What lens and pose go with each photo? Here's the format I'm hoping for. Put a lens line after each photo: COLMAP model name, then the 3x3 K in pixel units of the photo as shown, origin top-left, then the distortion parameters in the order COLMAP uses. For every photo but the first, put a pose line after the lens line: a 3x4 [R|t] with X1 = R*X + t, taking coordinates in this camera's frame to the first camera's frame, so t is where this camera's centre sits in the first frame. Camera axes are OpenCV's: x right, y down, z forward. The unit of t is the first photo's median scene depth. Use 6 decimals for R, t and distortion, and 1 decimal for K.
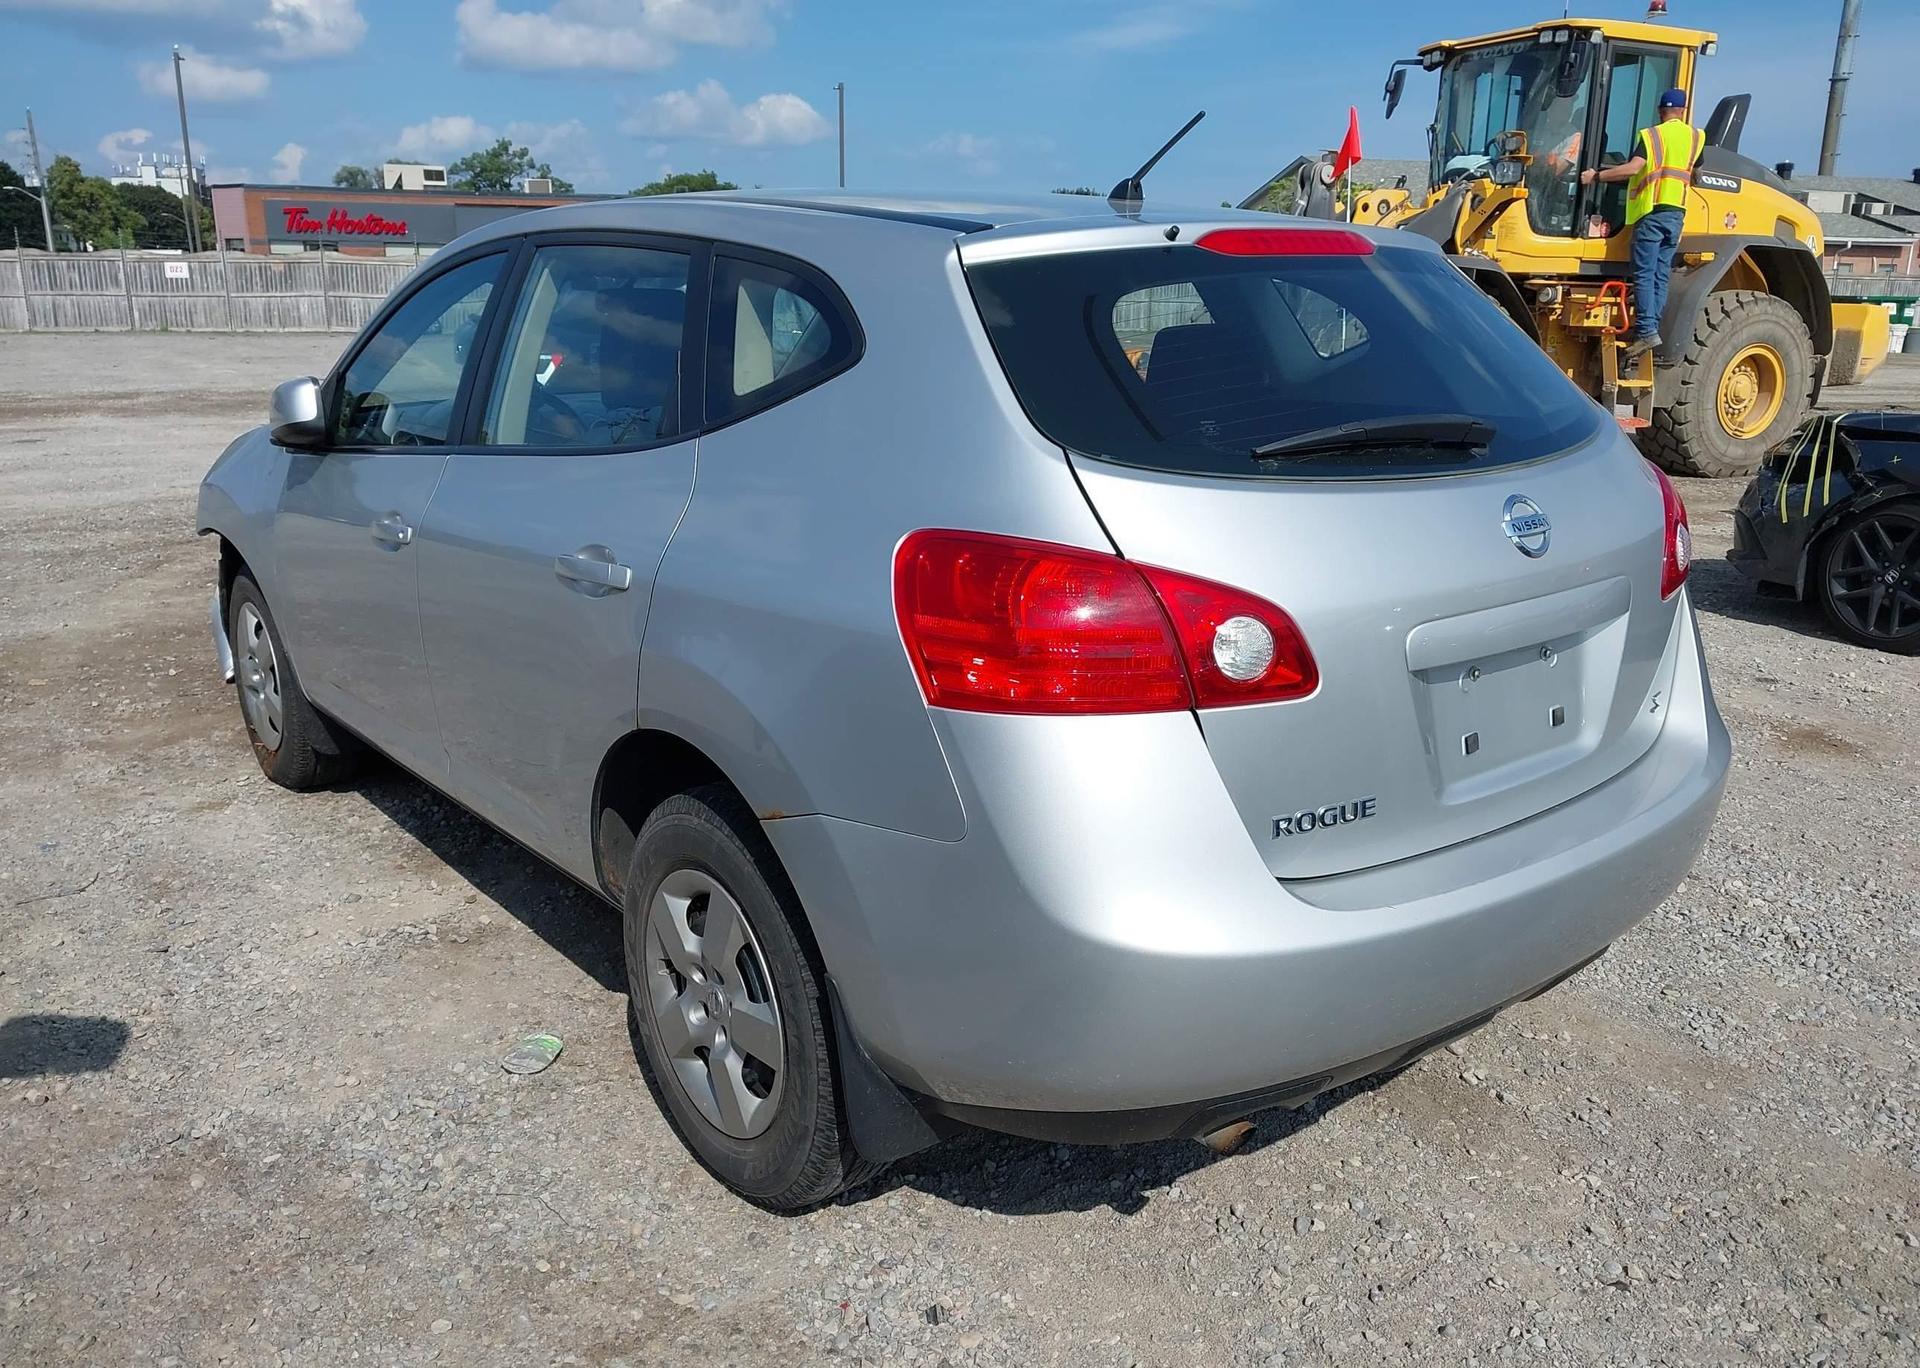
lens RADIAL K [[1512.0, 0, 1016.1], [0, 1512.0, 716.1], [0, 0, 1]] dist [0.007719, -0.006898]
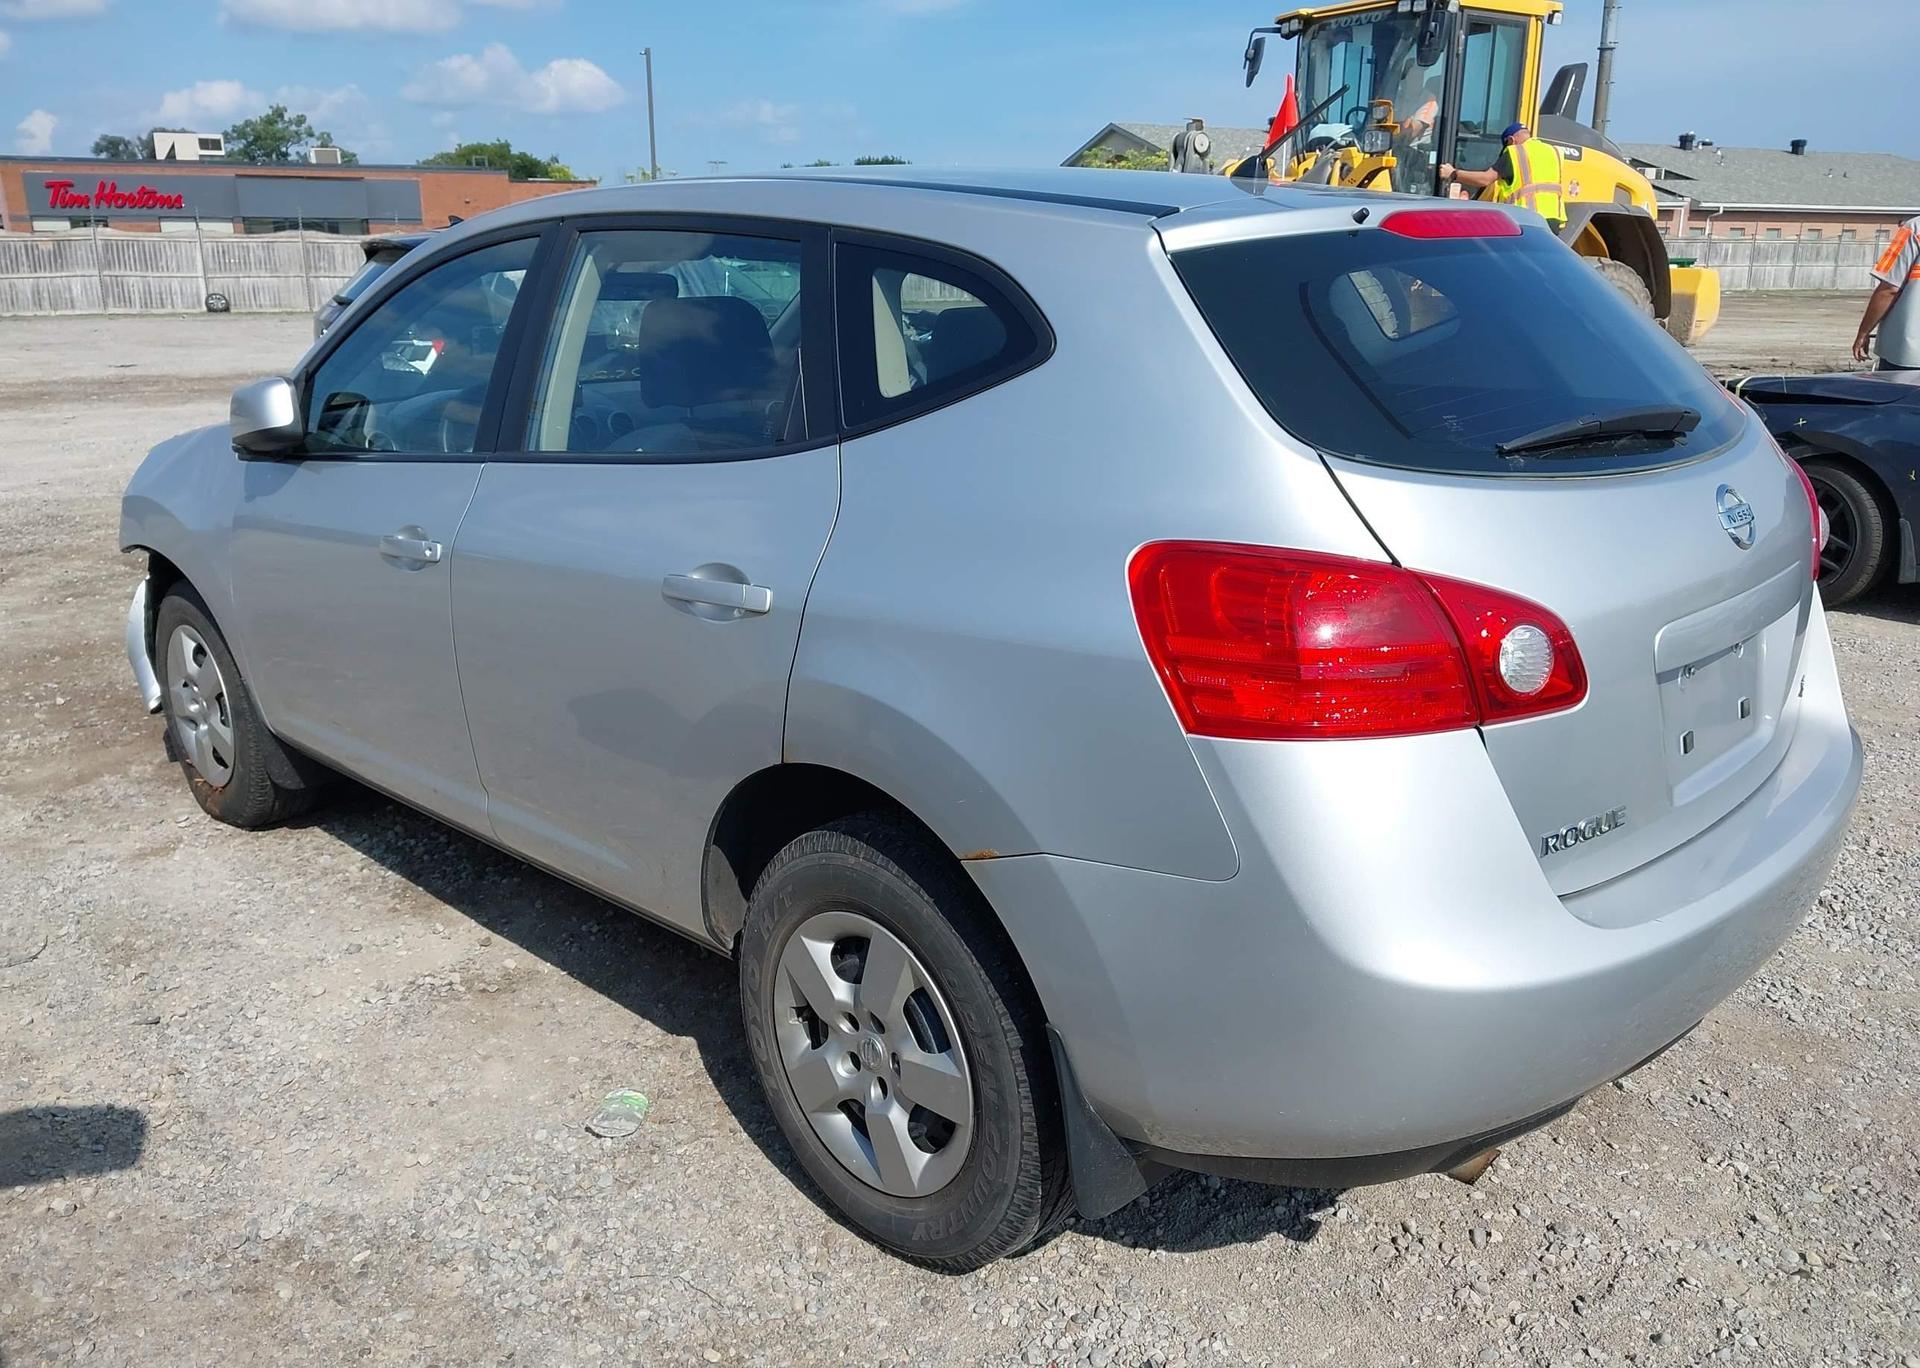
lens RADIAL K [[1512.0, 0, 990.0], [0, 1512.0, 715.8], [0, 0, 1]] dist [0.007719, -0.006898]
pose [[0.992689, -0.044364, 0.112247, -0.211976], [0.042210, 0.998878, 0.021494, -0.032188], [-0.113075, -0.016599, 0.993448, 0.072517]]
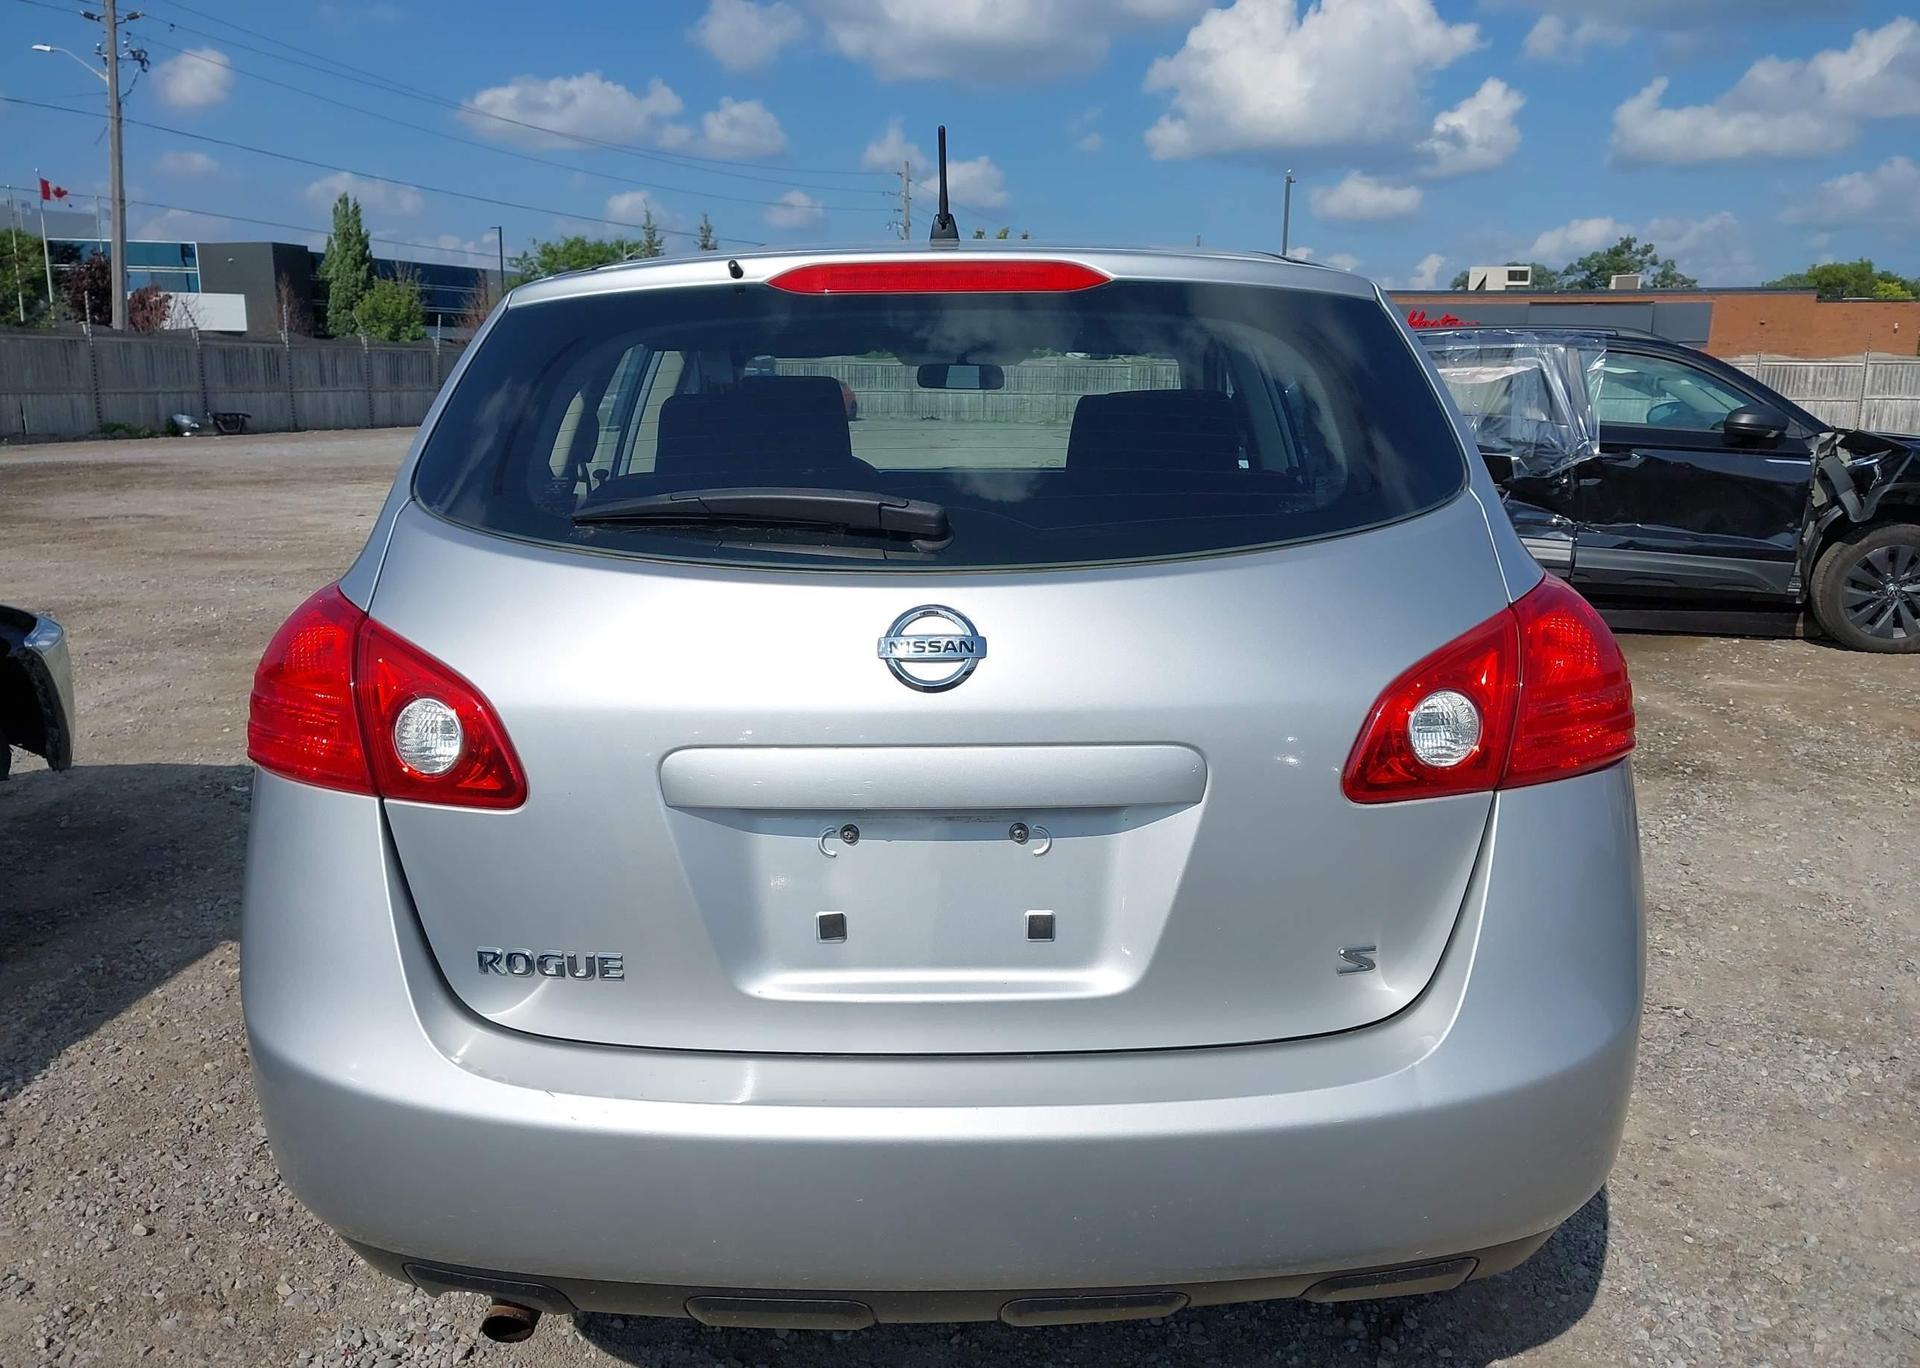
lens RADIAL K [[1512.0, 0, 955.0], [0, 1512.0, 686.3], [0, 0, 1]] dist [0.007719, -0.006898]
pose [[0.771351, 0.128228, -0.623358, 0.665604], [-0.176501, 0.984171, -0.015955, -0.081466], [0.611445, 0.122330, 0.781774, 0.374267]]
